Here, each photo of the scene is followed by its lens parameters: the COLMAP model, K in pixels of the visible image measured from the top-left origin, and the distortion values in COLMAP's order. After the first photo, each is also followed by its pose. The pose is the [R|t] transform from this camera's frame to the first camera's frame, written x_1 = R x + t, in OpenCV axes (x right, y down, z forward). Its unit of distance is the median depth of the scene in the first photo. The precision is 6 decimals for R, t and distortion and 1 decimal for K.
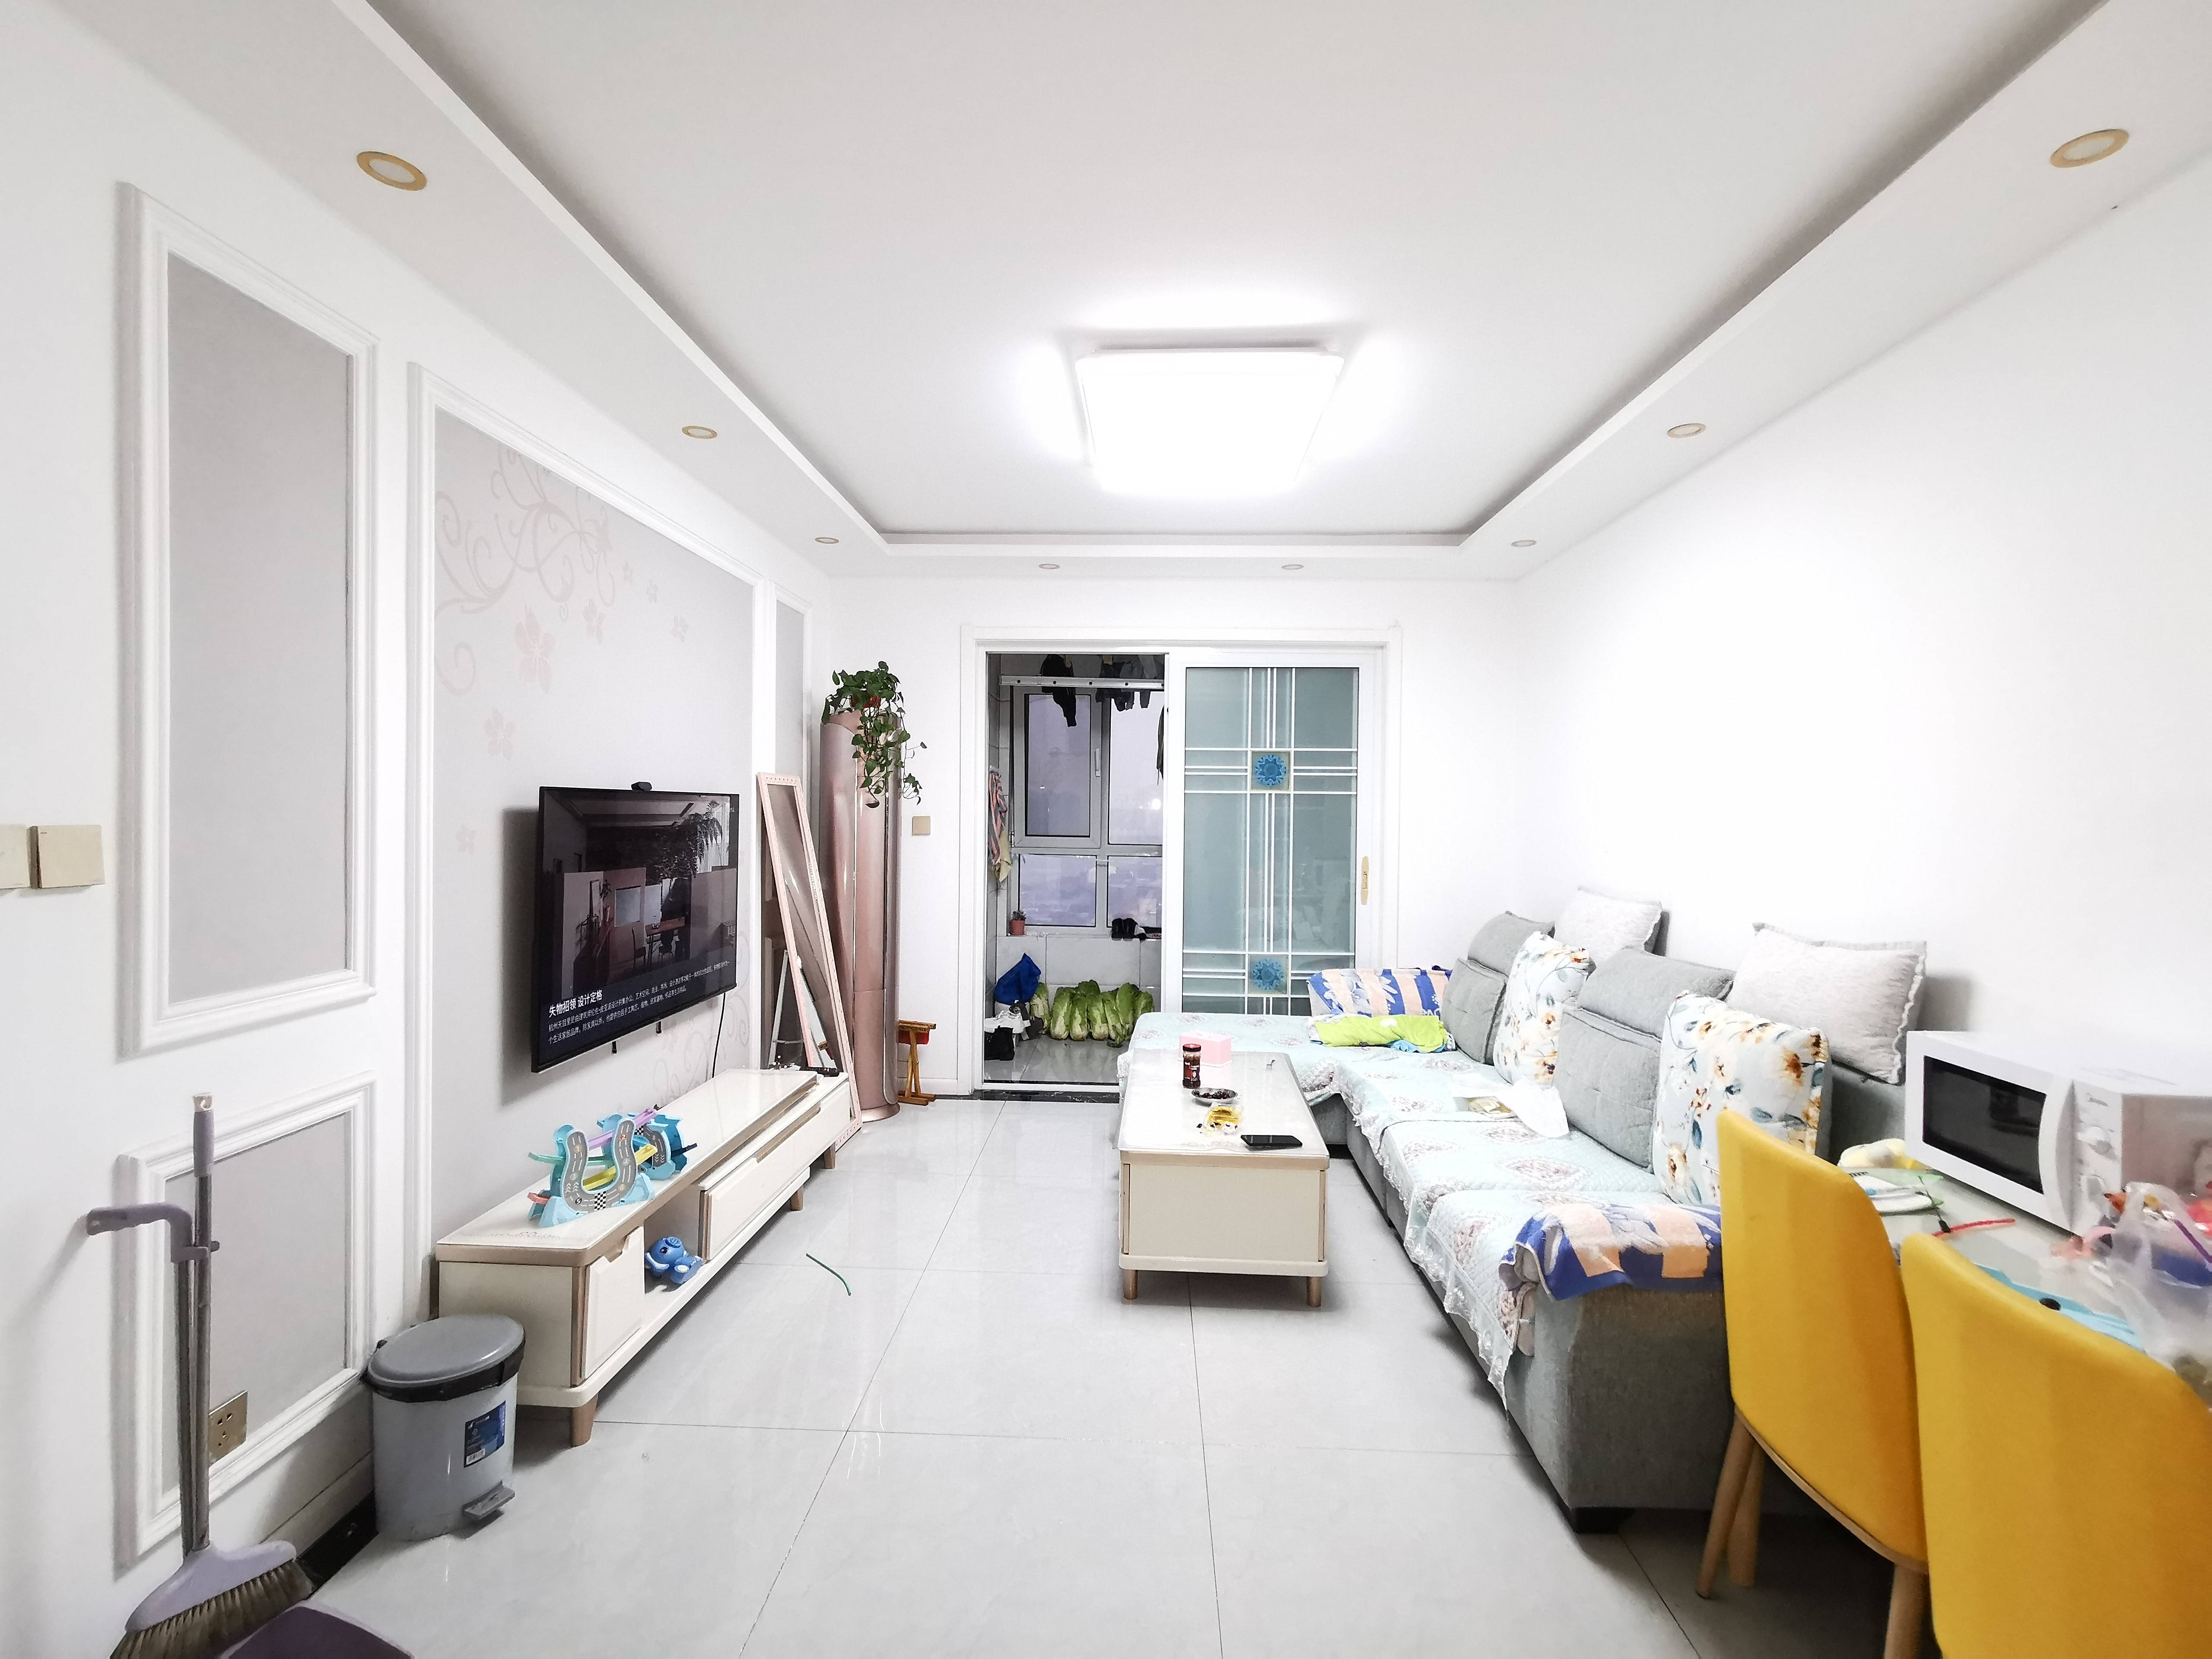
lens RADIAL K [[1022.8, 0, 1103.2], [0, 1022.8, 822.0], [0, 0, 1]] dist [-0.004114, 0.003057]
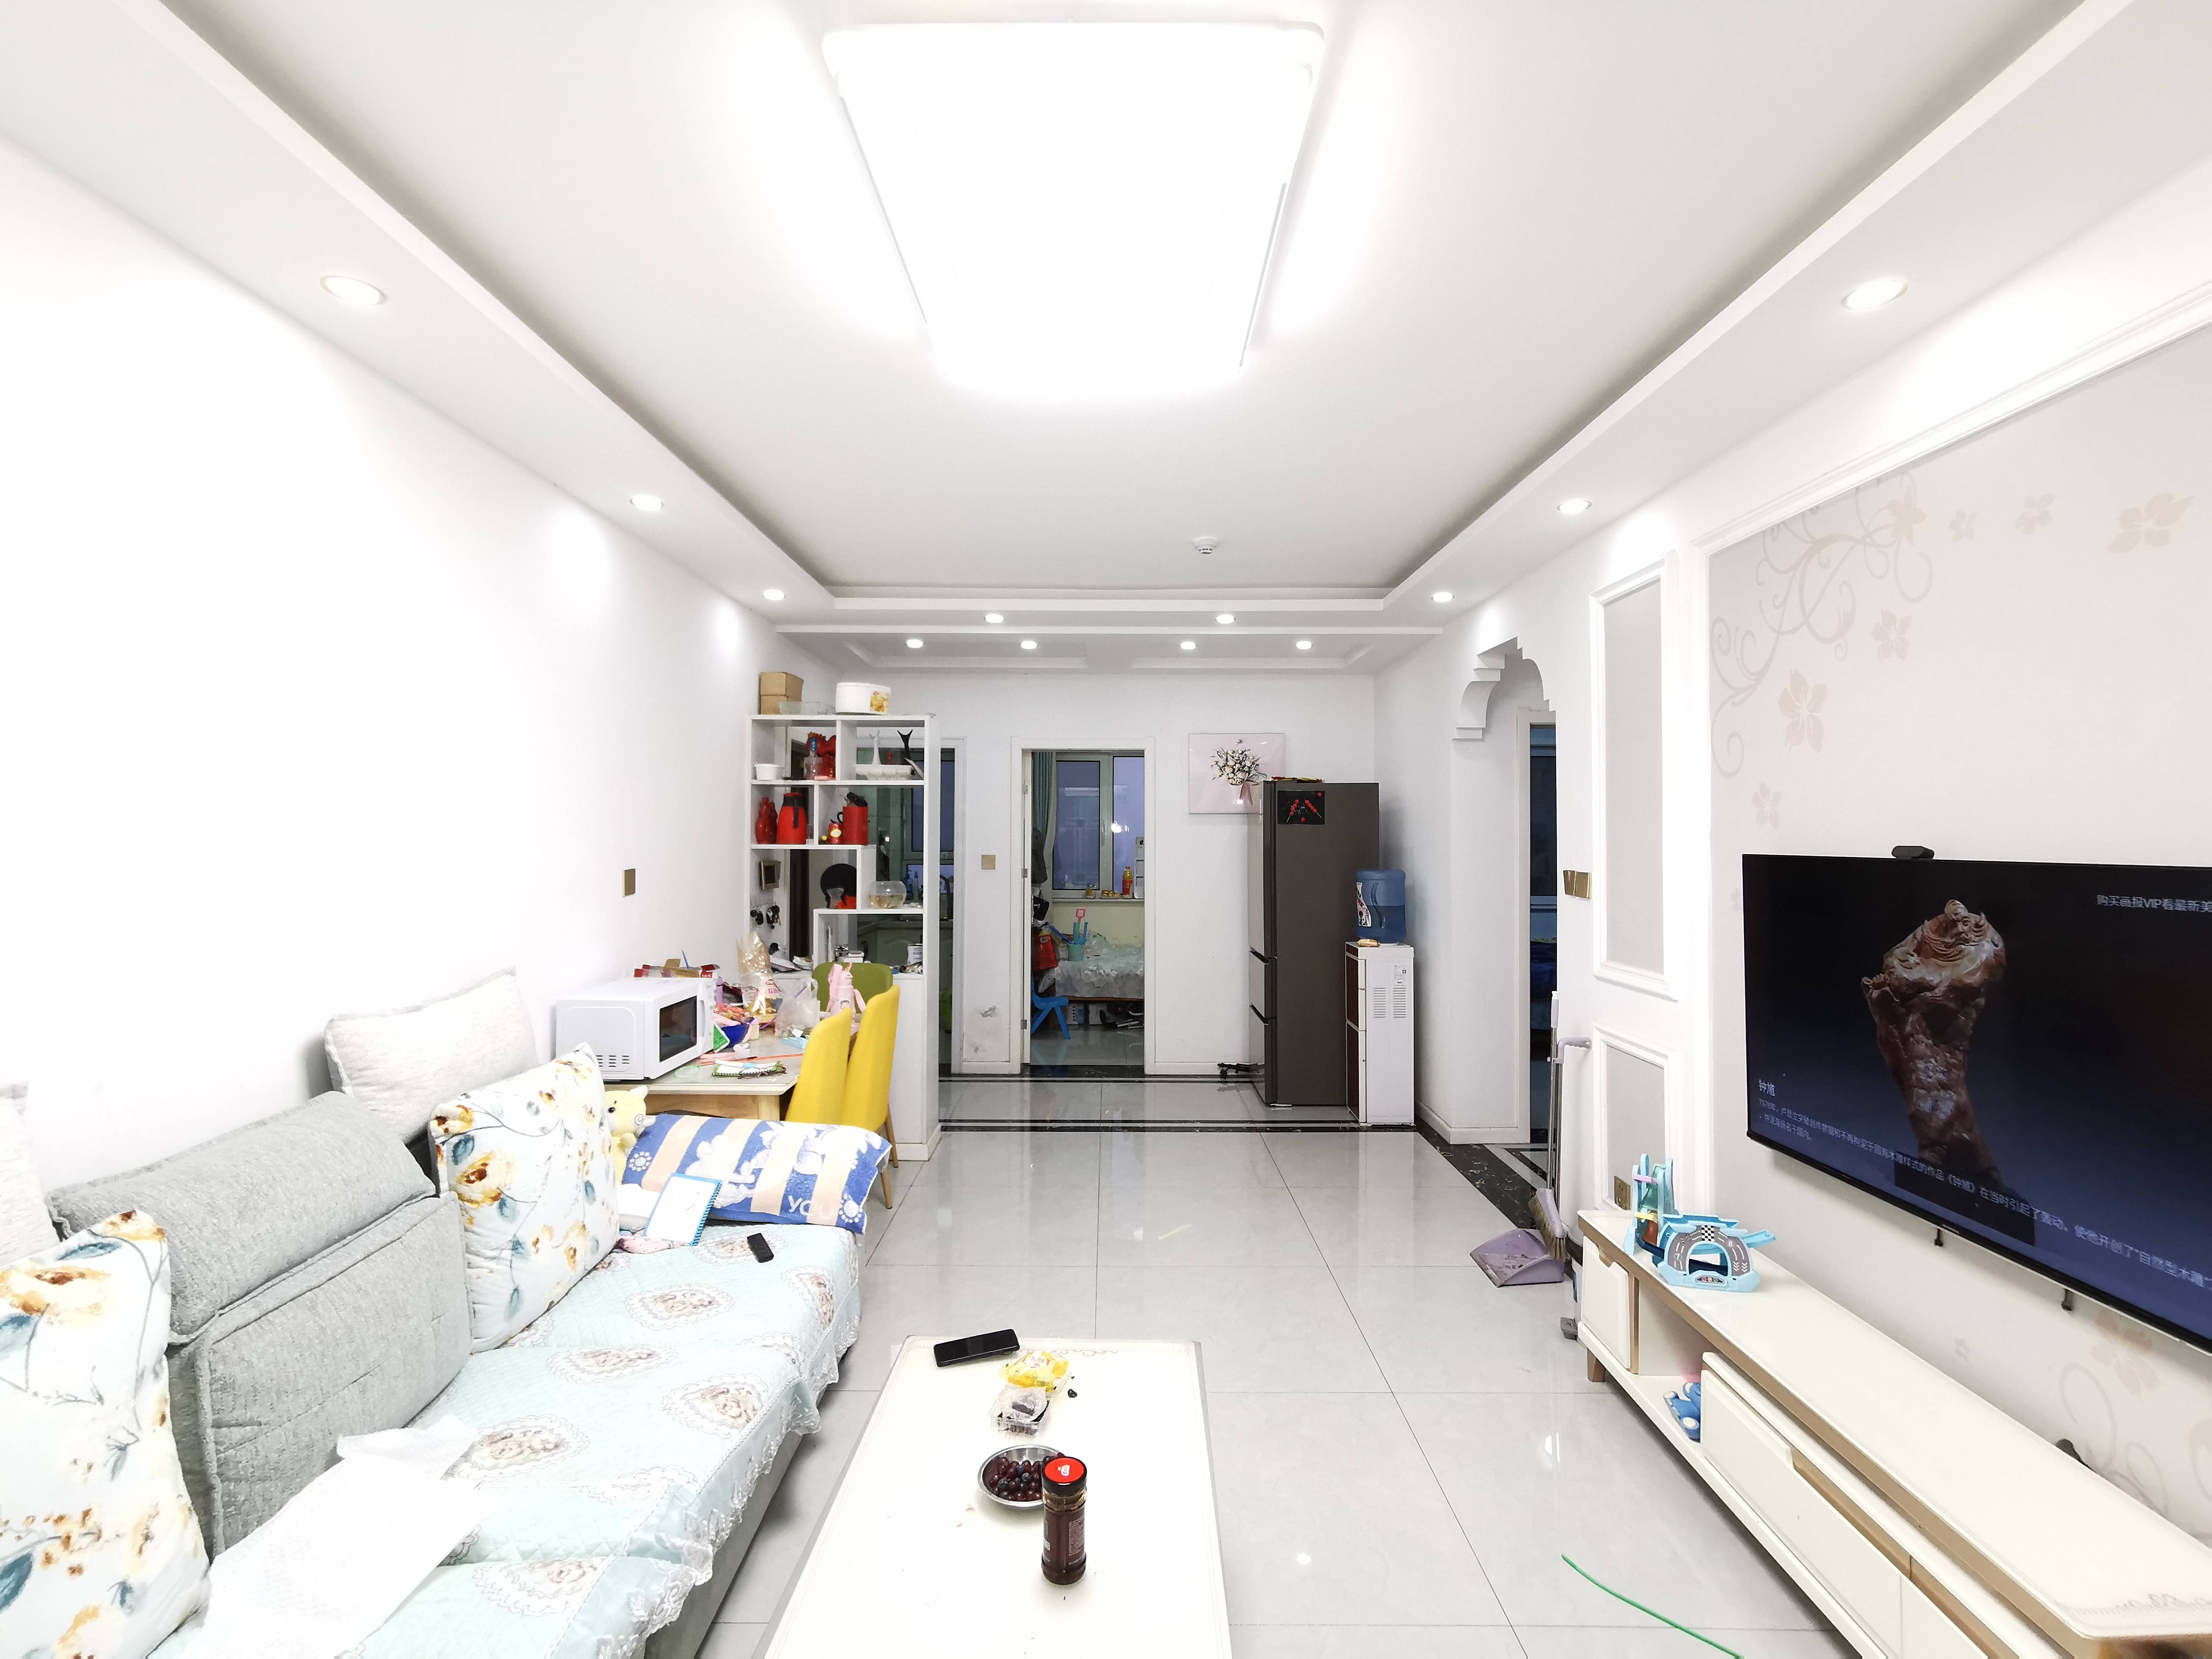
lens RADIAL K [[1022.8, 0, 1106.6], [0, 1022.8, 828.6], [0, 0, 1]] dist [-0.004114, 0.003057]
pose [[-0.999333, -0.011447, -0.034691, 0.116416], [-0.011722, 0.999901, 0.007723, -0.057564], [0.034599, 0.008124, -0.999368, 1.897256]]
